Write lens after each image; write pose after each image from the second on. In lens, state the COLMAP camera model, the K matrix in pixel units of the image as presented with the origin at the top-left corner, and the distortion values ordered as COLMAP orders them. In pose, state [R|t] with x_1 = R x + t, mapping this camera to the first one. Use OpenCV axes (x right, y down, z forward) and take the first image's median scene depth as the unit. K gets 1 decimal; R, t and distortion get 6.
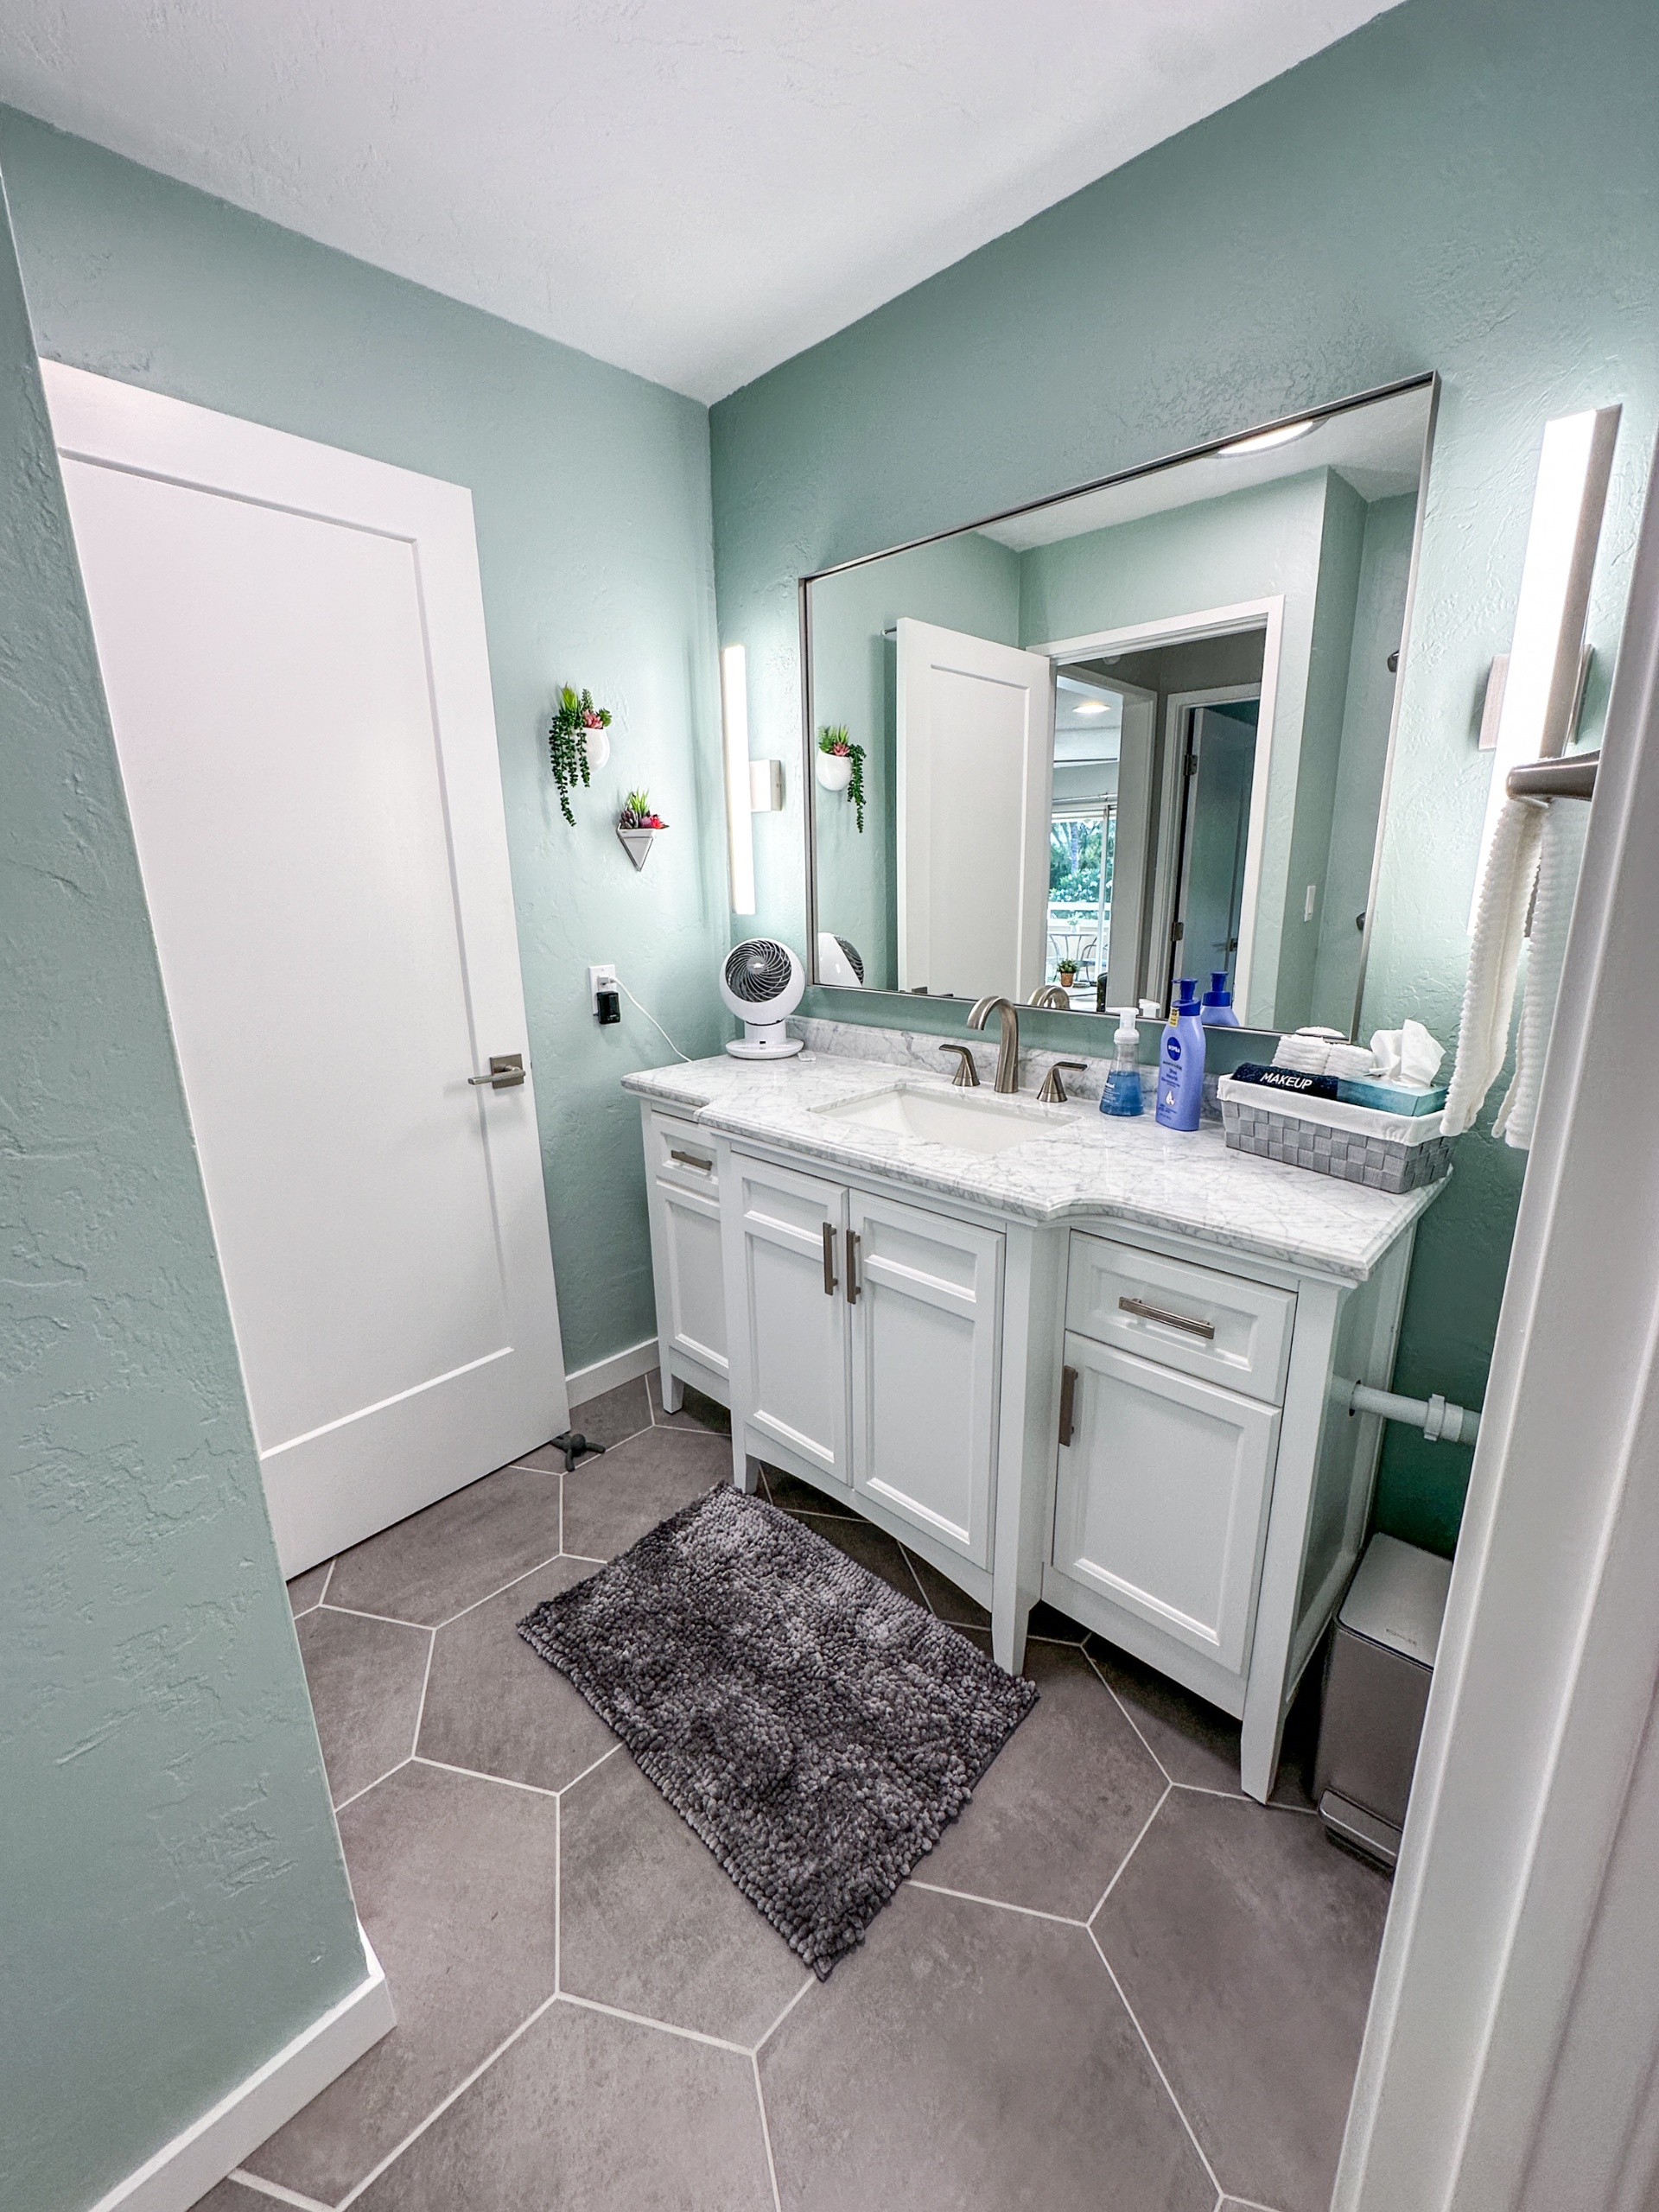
lens RADIAL K [[891.9, 0, 822.4], [0, 891.9, 1102.7], [0, 0, 1]] dist [-0.017591, 0.004733]
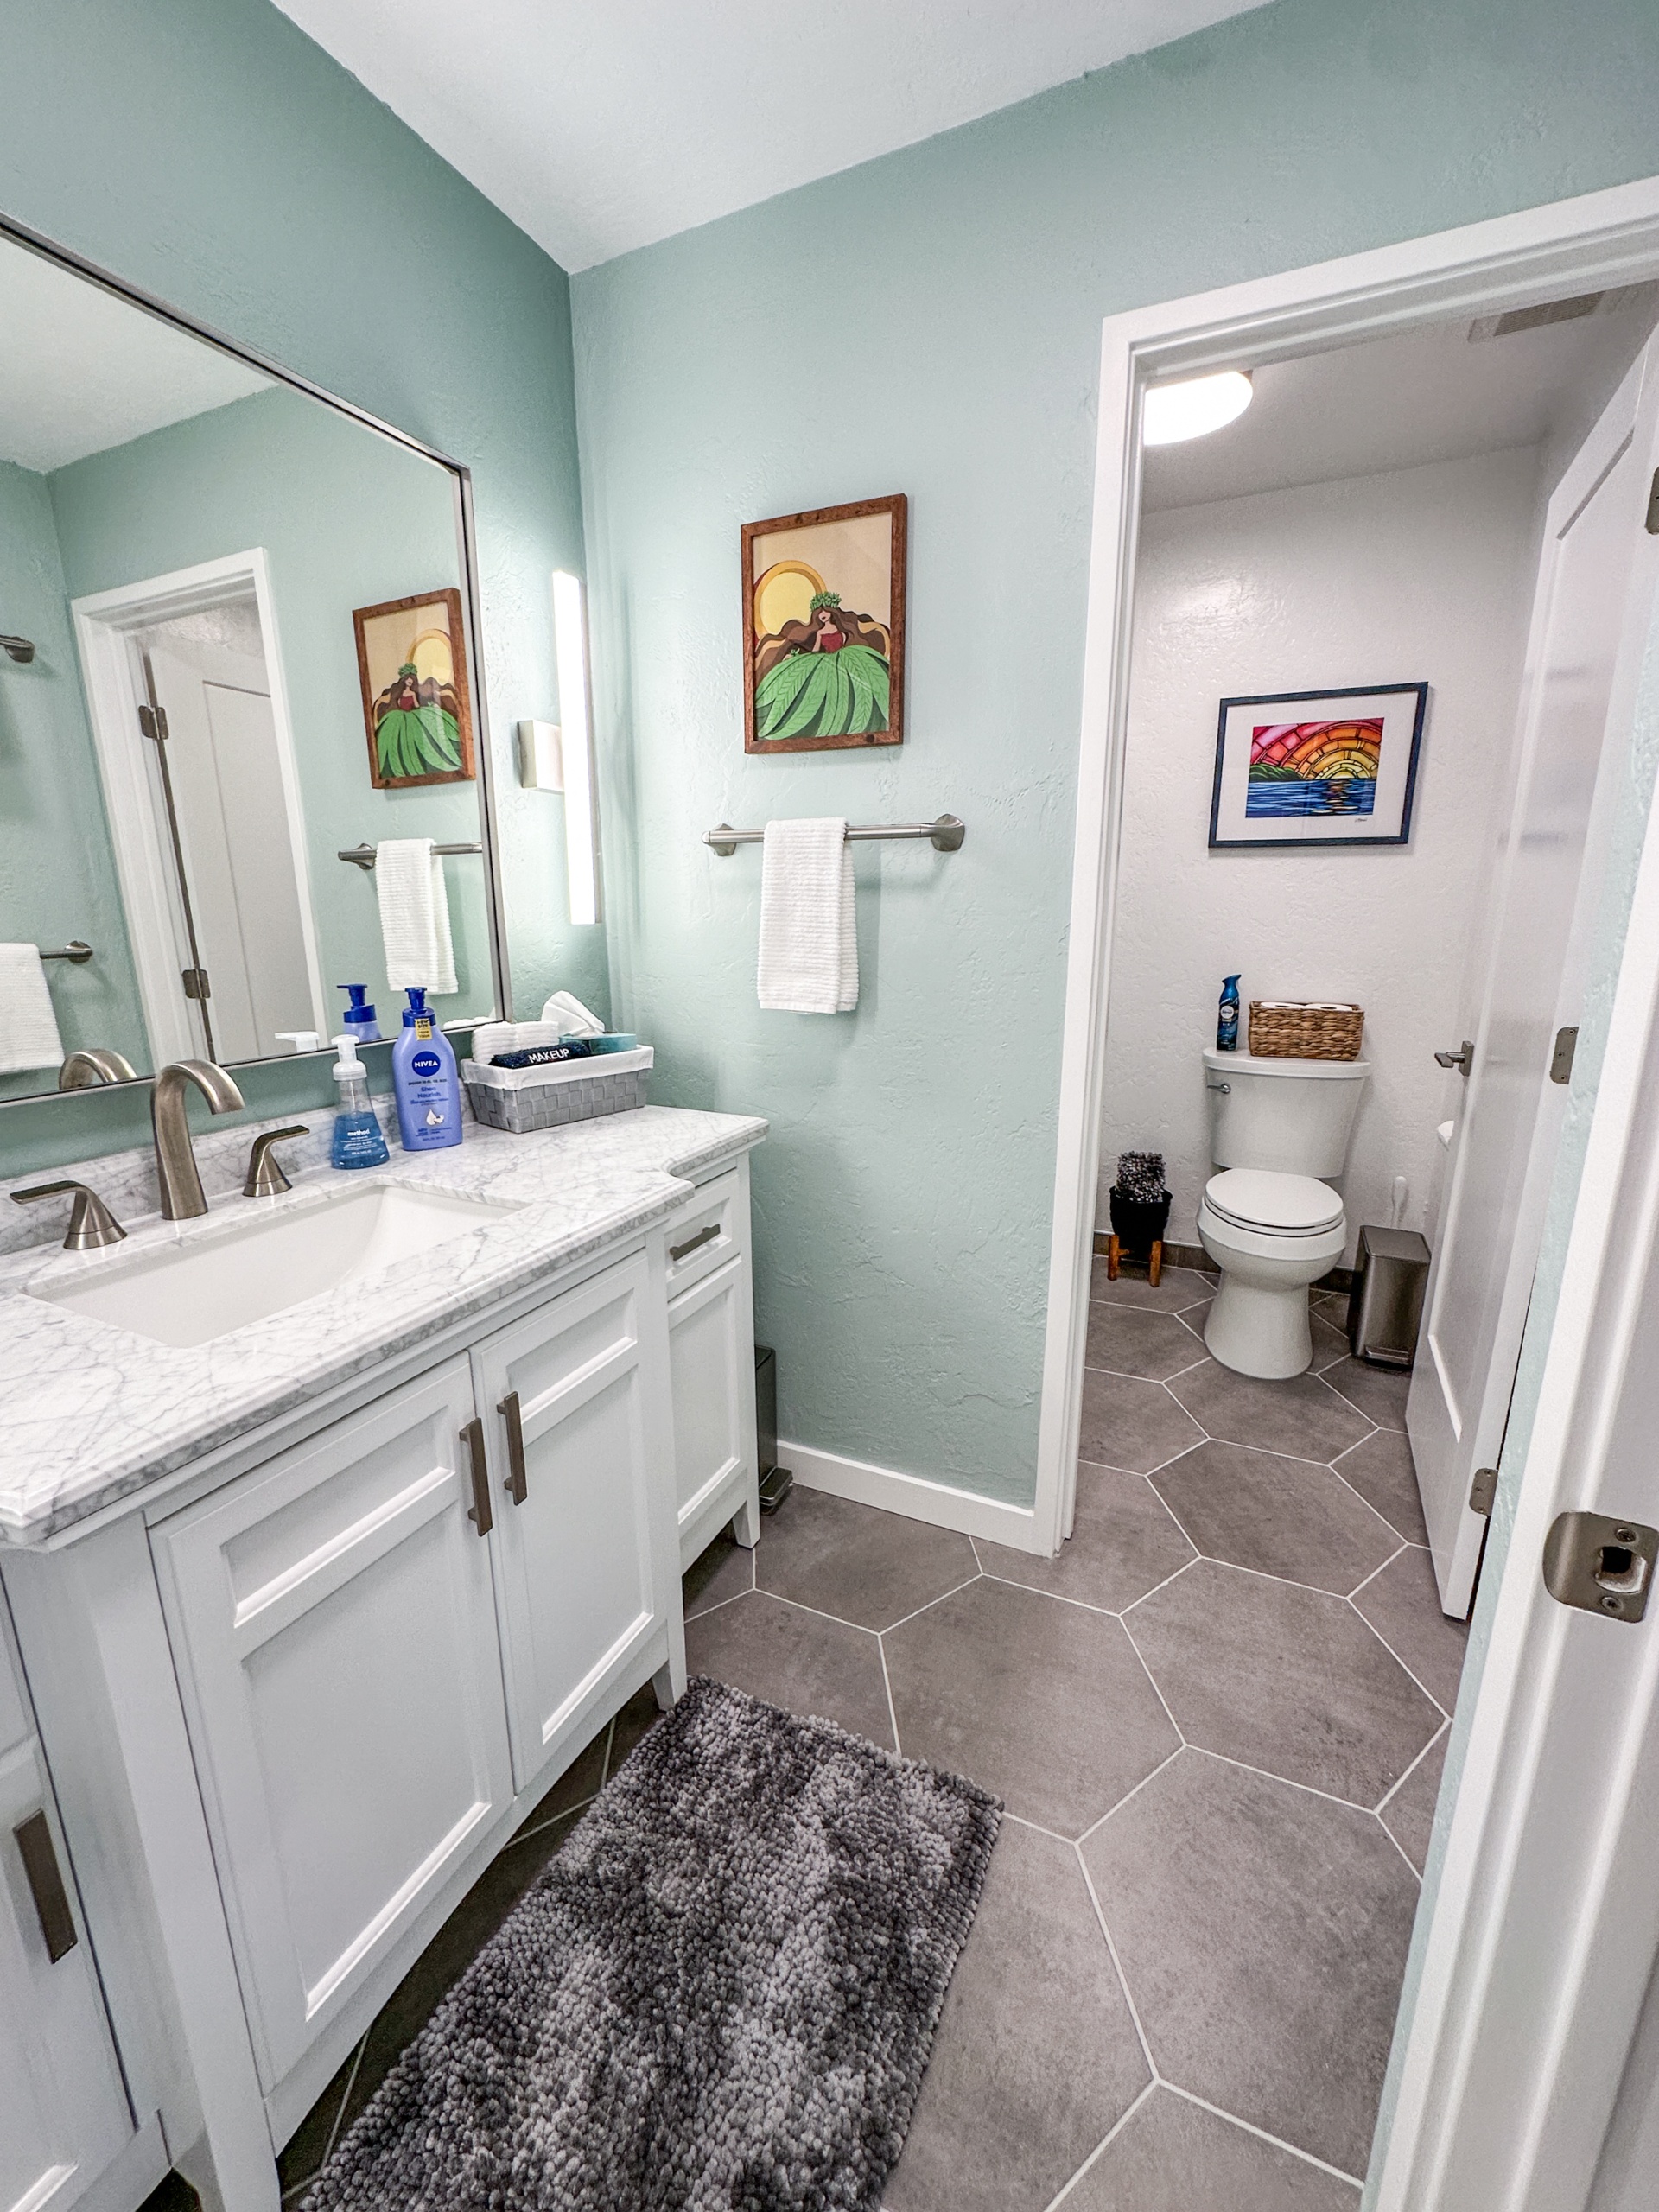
lens RADIAL K [[891.9, 0, 822.4], [0, 891.9, 1102.7], [0, 0, 1]] dist [-0.017591, 0.004733]
pose [[-0.325649, -0.187138, 0.926786, -0.607527], [0.247172, 0.929279, 0.274491, -0.178095], [-0.912611, 0.318464, -0.256364, 0.894773]]
